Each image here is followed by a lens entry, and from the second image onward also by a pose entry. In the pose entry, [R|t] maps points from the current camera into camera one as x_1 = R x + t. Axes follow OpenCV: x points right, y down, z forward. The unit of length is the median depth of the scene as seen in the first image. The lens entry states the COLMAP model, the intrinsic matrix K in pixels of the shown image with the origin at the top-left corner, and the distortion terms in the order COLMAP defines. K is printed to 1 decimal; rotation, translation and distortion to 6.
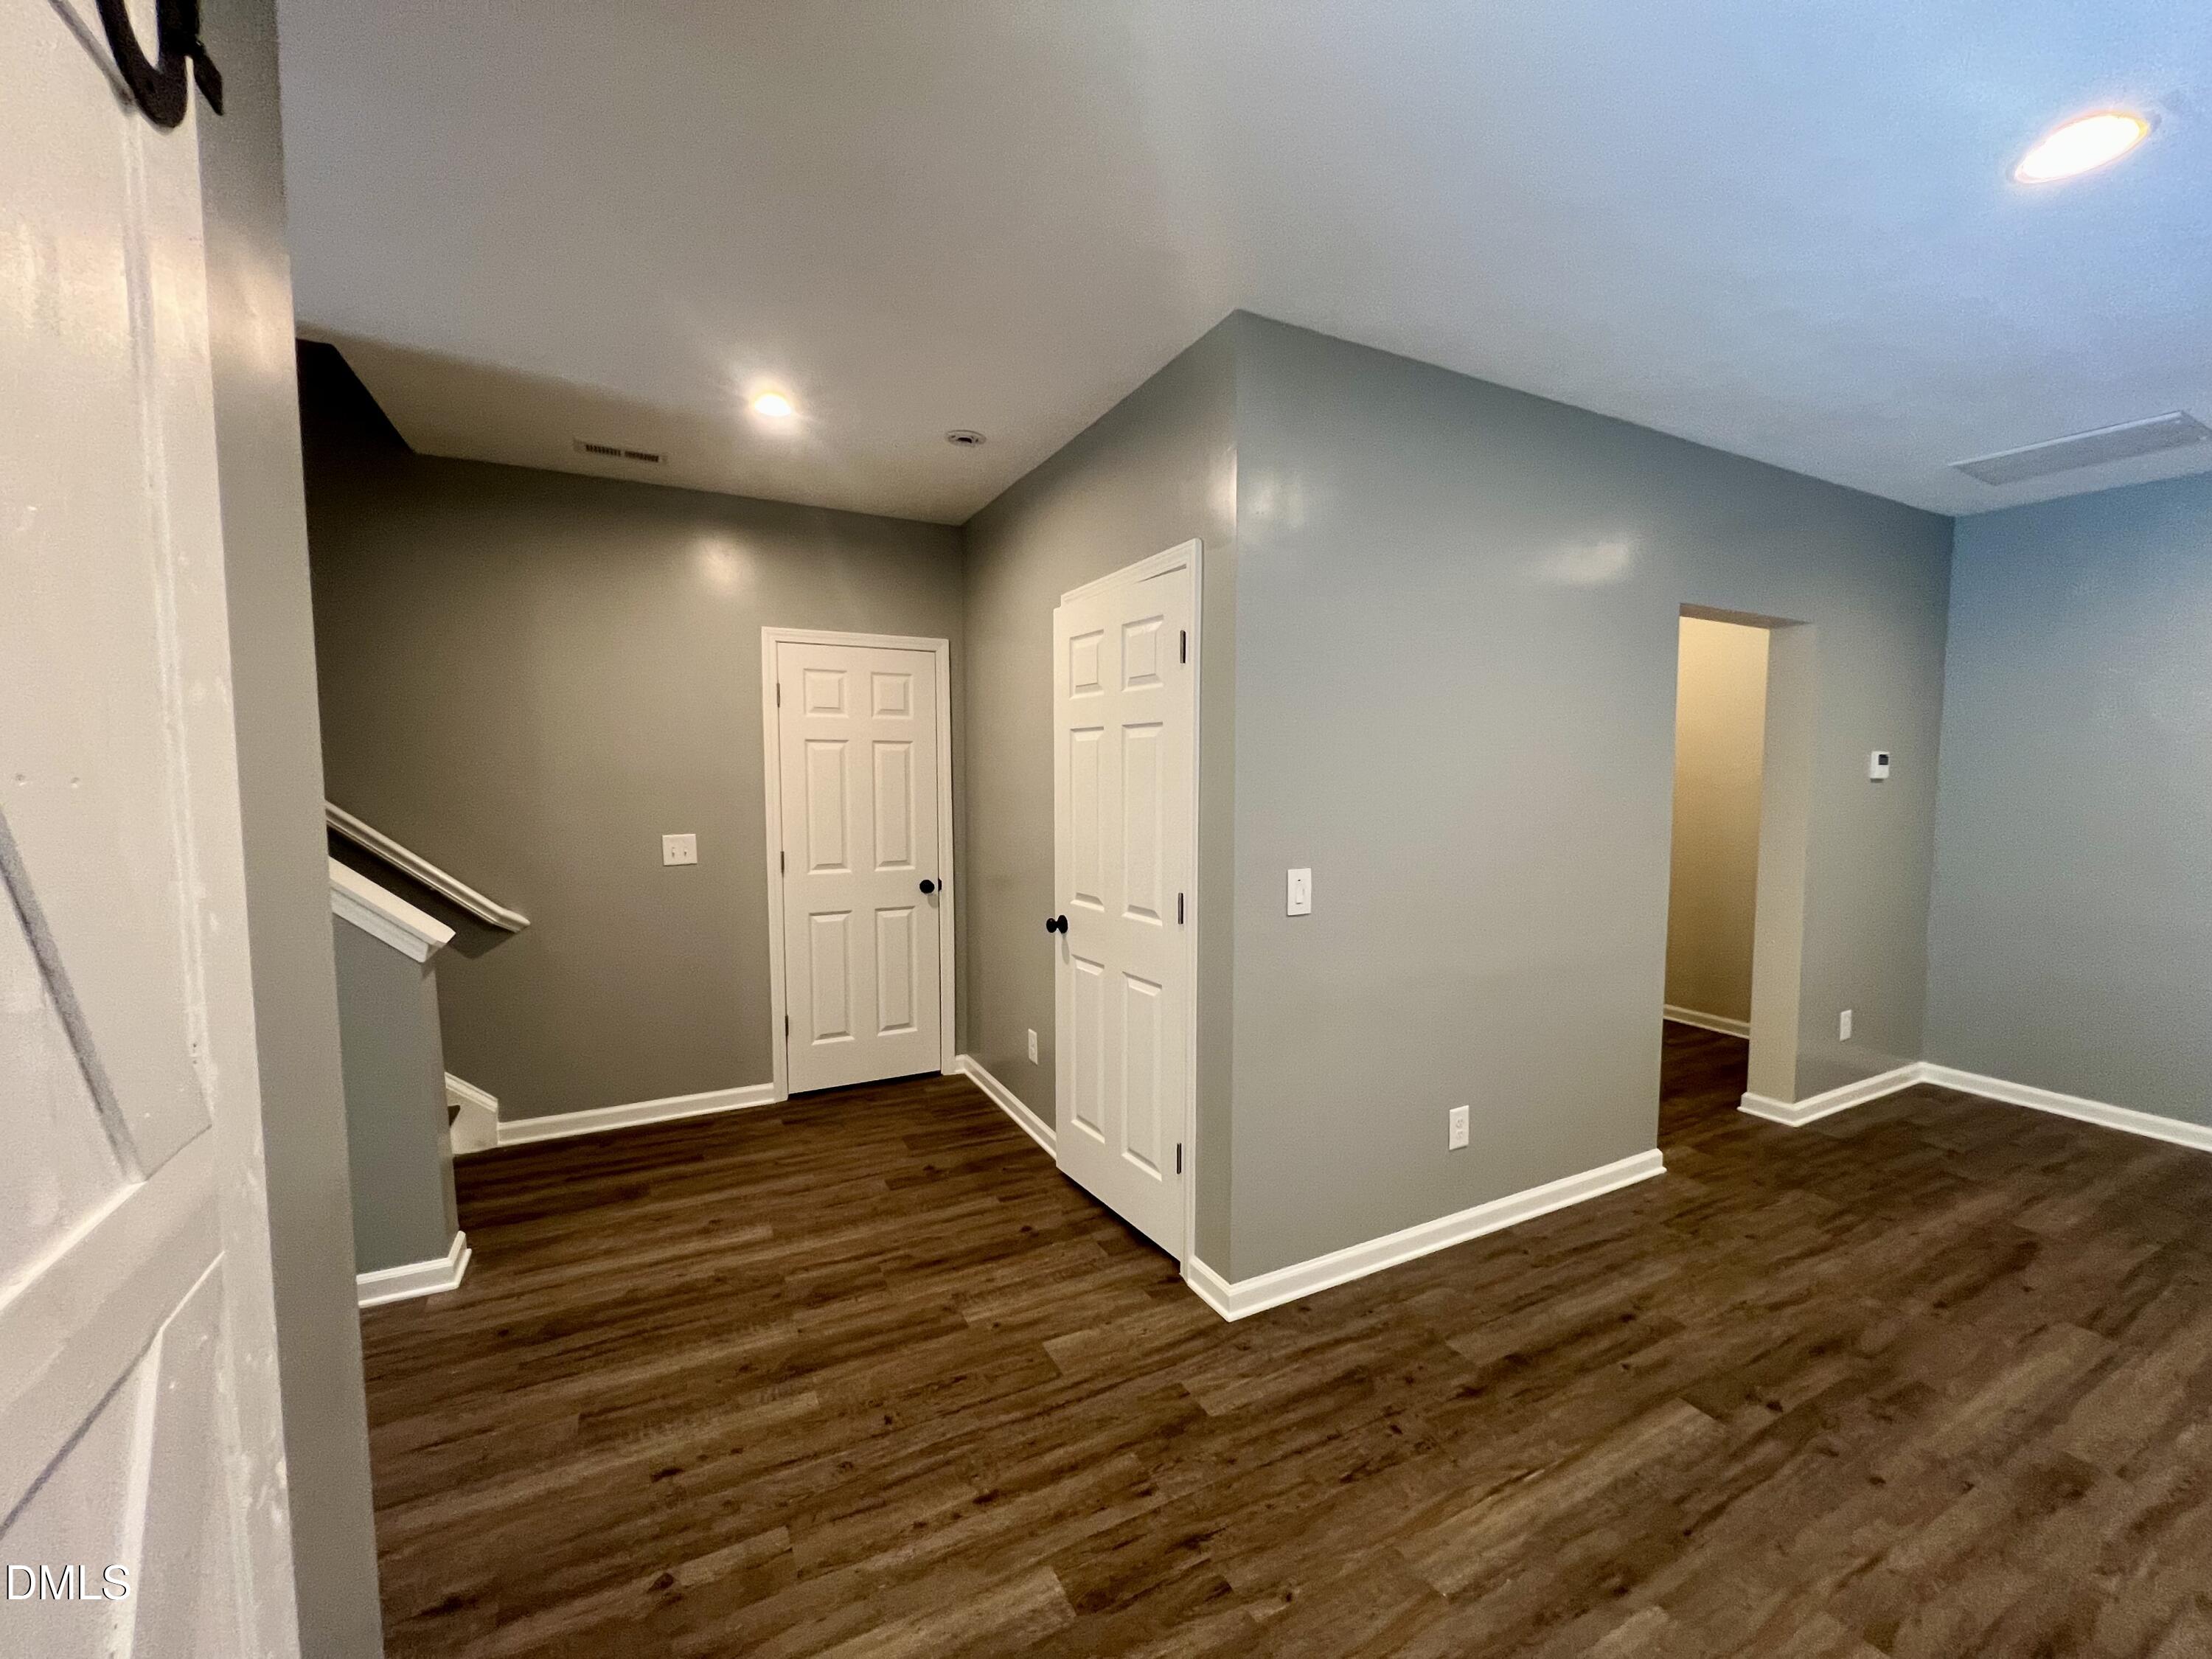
lens RADIAL K [[883.9, 0, 1093.7], [0, 883.9, 843.5], [0, 0, 1]] dist [-0.001908, 0.000629]
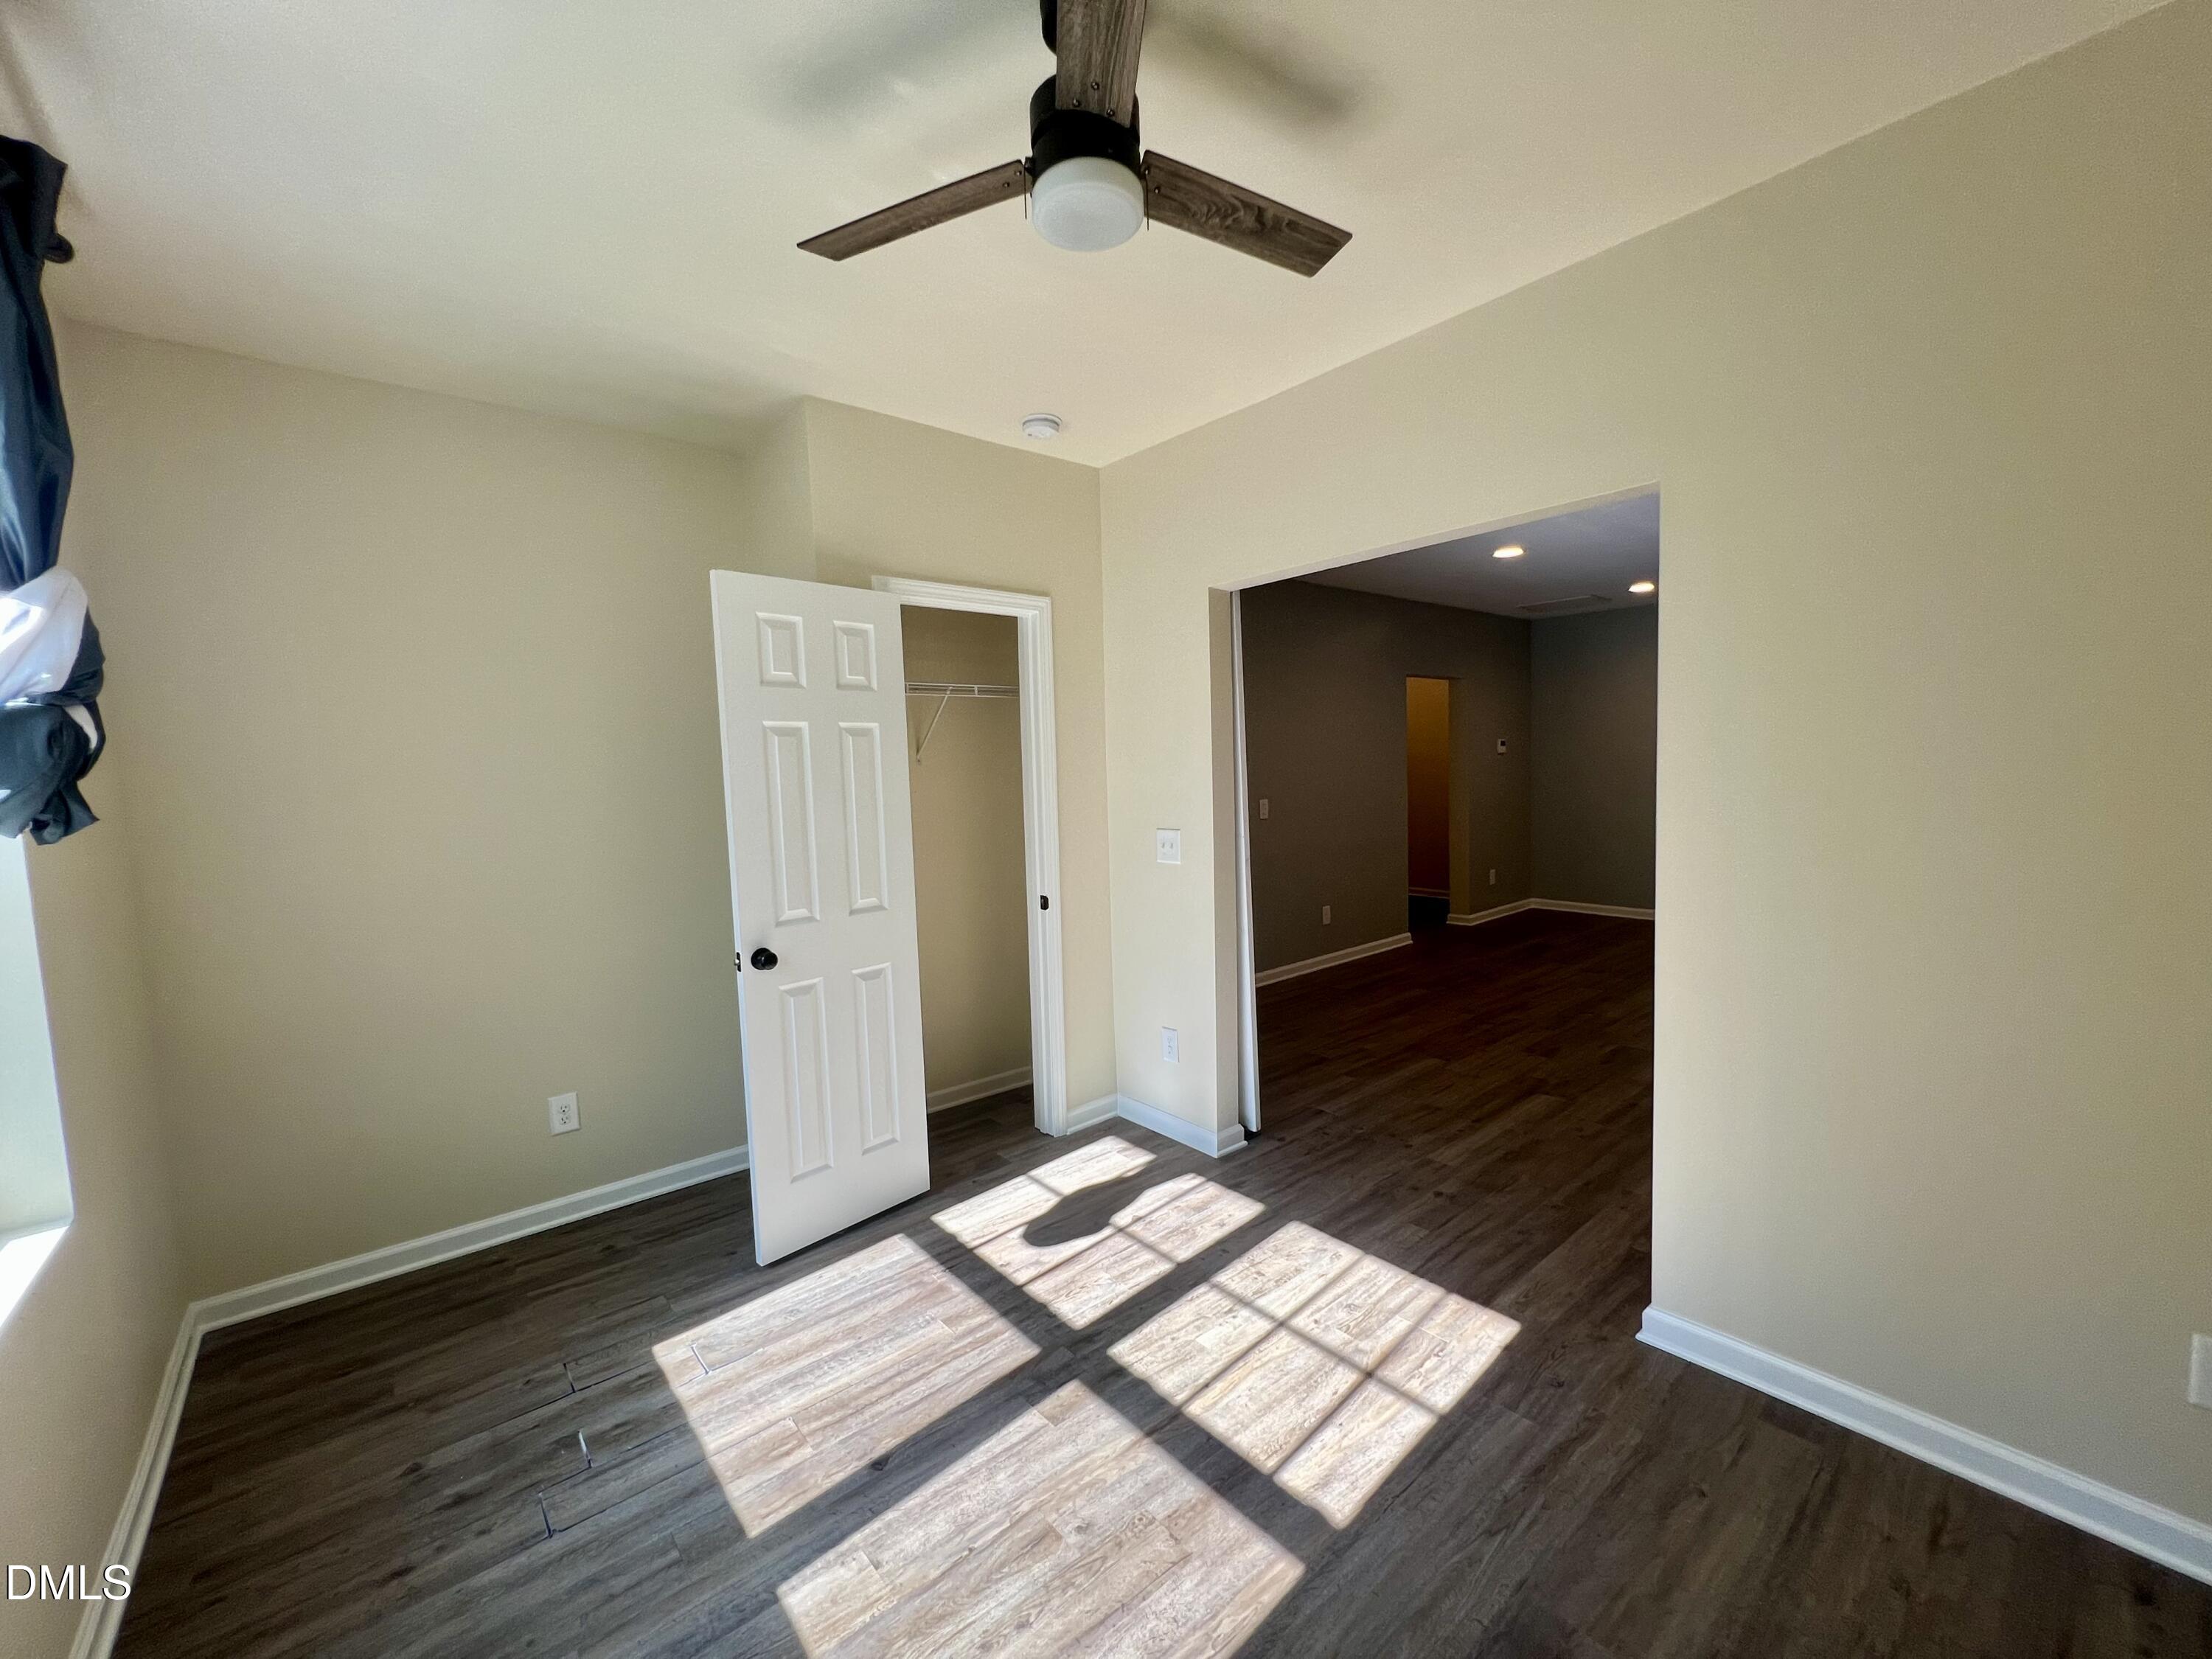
lens RADIAL K [[883.9, 0, 1112.3], [0, 883.9, 821.0], [0, 0, 1]] dist [-0.001908, 0.000629]
pose [[0.971789, -0.049056, 0.230696, -0.682048], [0.055040, 0.998292, -0.019568, 0.108665], [-0.229342, 0.031714, 0.972829, -1.168154]]
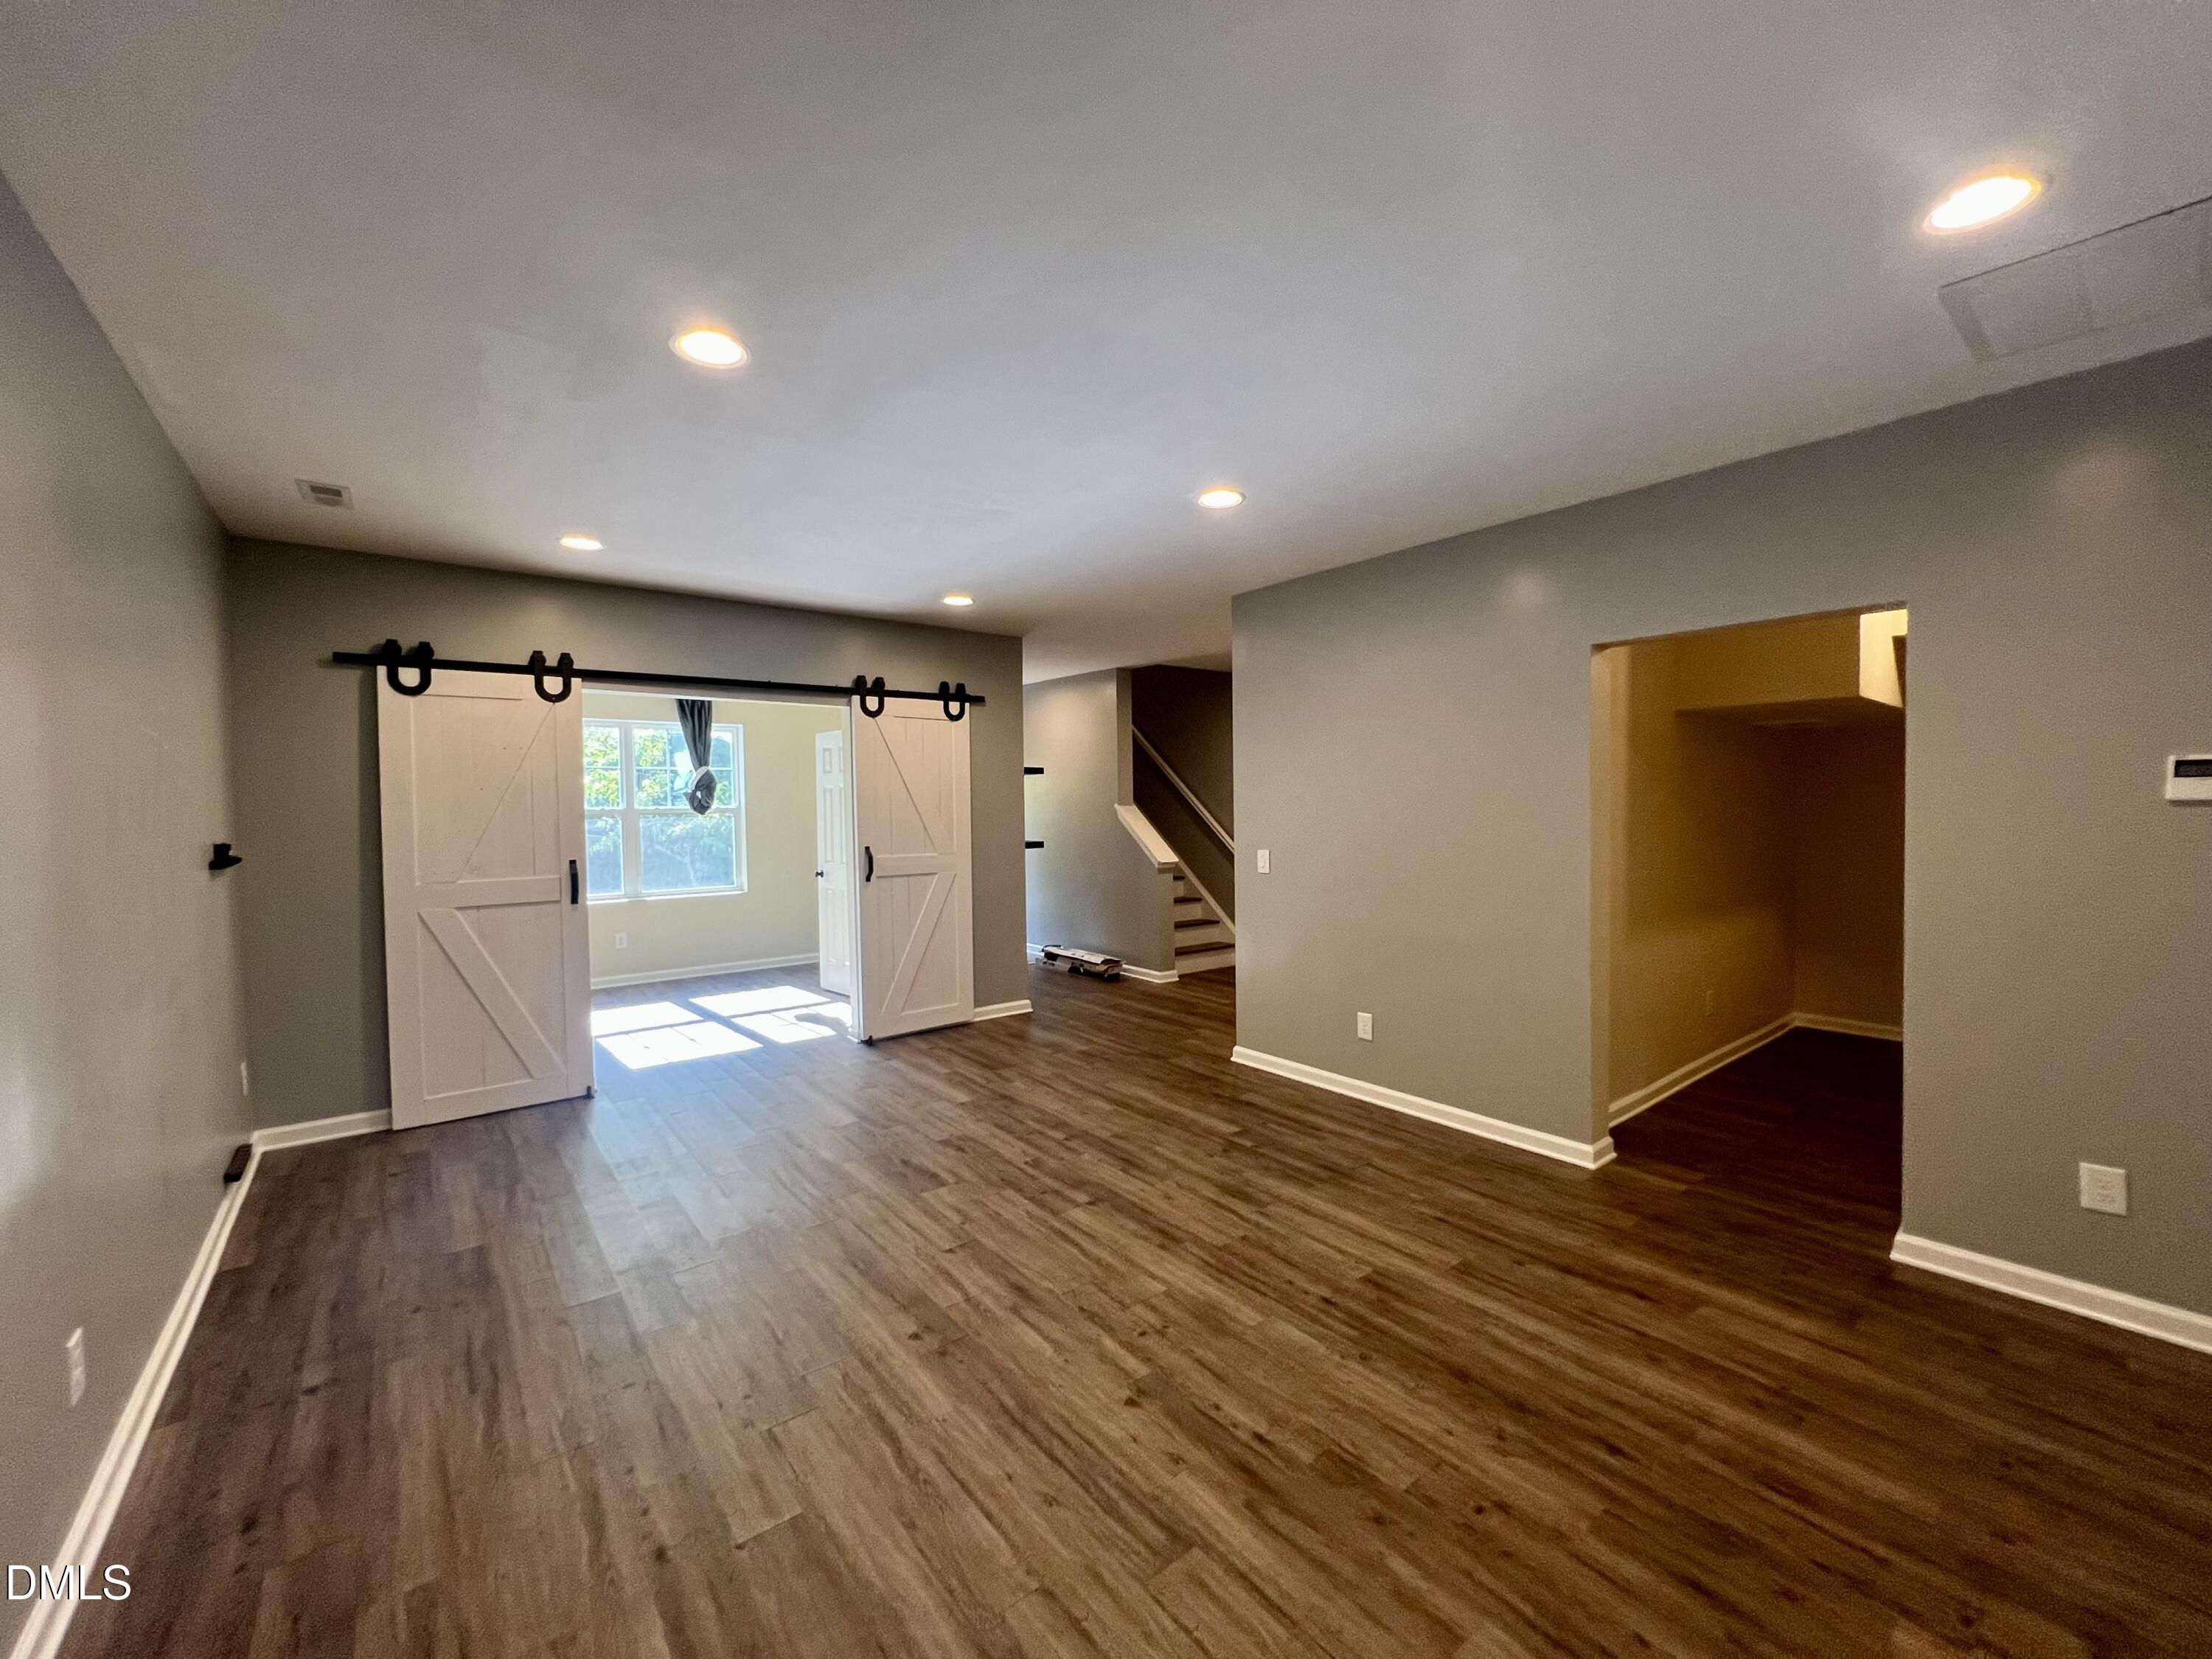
lens RADIAL K [[883.9, 0, 1111.0], [0, 883.9, 828.3], [0, 0, 1]] dist [-0.001908, 0.000629]
pose [[0.194739, 0.021338, -0.980623, 2.074404], [-0.067811, 0.997664, 0.008242, -0.013174], [0.978508, 0.064892, 0.195731, 0.253238]]
